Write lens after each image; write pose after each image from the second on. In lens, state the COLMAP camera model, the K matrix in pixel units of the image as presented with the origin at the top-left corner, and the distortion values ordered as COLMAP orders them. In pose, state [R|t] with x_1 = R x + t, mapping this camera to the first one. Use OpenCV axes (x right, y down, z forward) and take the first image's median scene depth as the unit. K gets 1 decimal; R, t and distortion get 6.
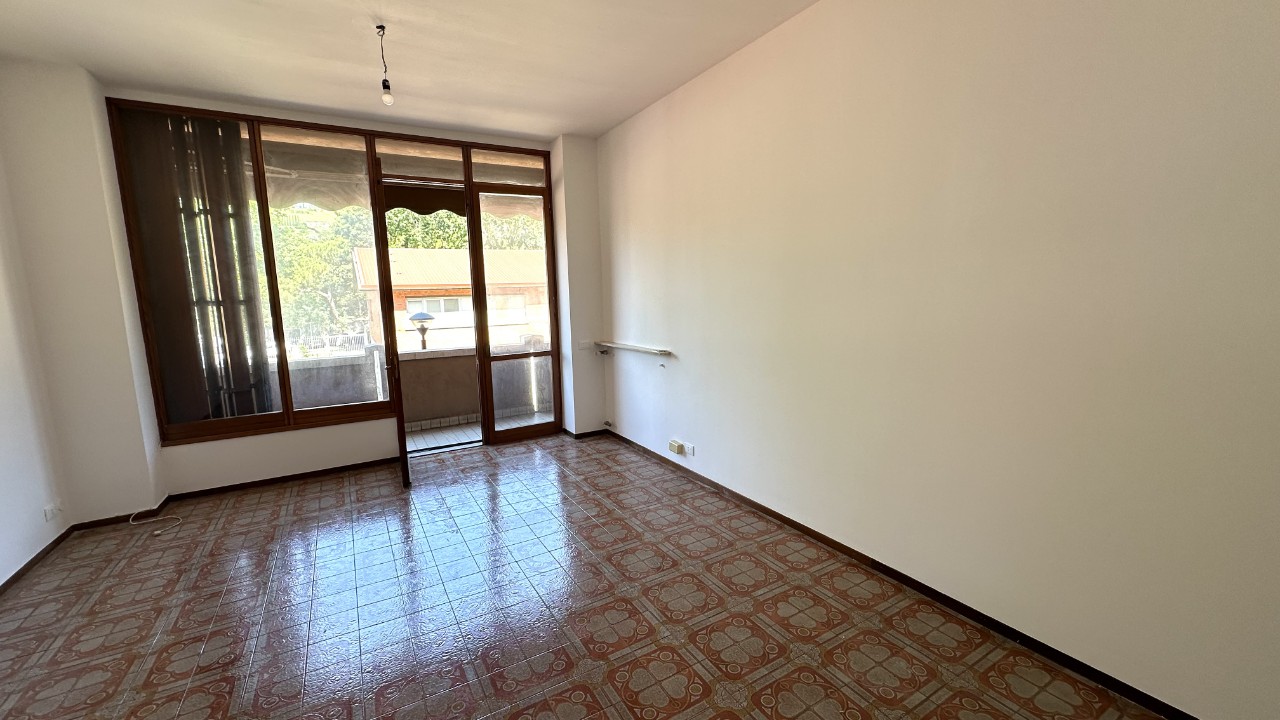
lens RADIAL K [[510.2, 0, 636.0], [0, 510.2, 360.9], [0, 0, 1]] dist [0.000123, 0.001188]
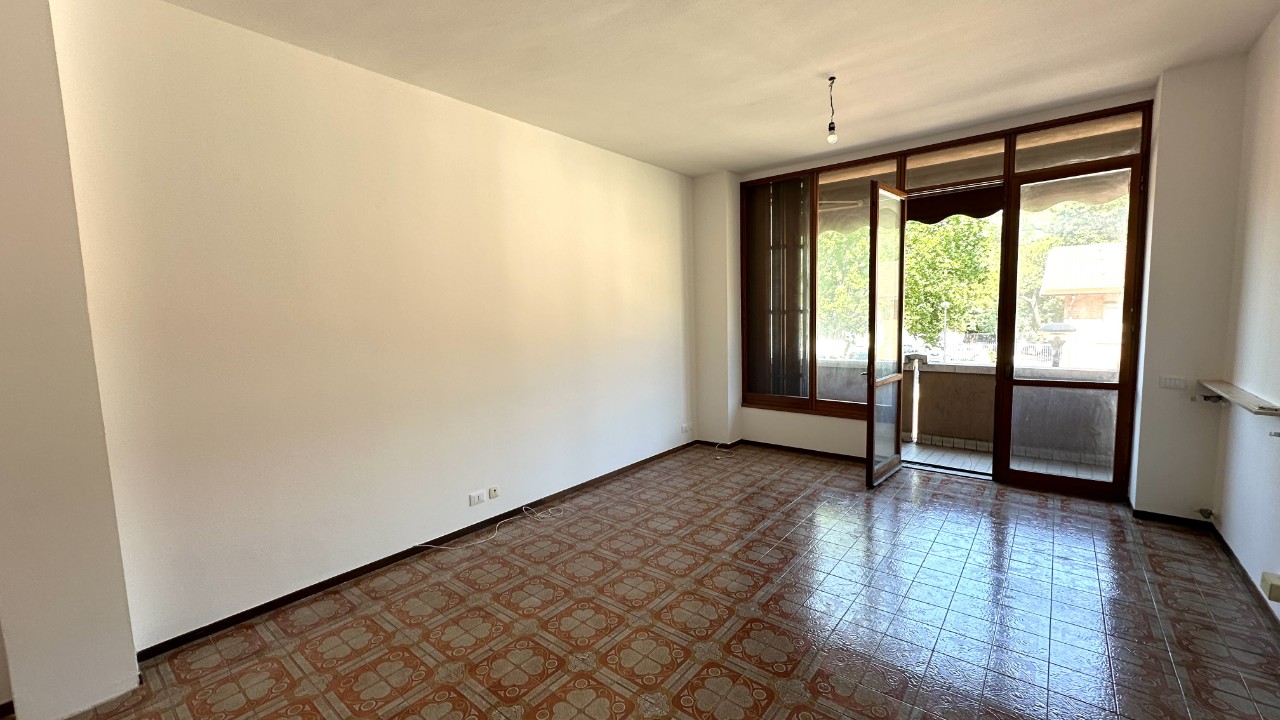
lens RADIAL K [[510.2, 0, 641.3], [0, 510.2, 358.8], [0, 0, 1]] dist [0.000123, 0.001188]
pose [[0.346270, 0.100554, -0.932730, 0.292621], [-0.112306, 0.991532, 0.065200, -0.028910], [0.931388, 0.082175, 0.354631, 0.139732]]
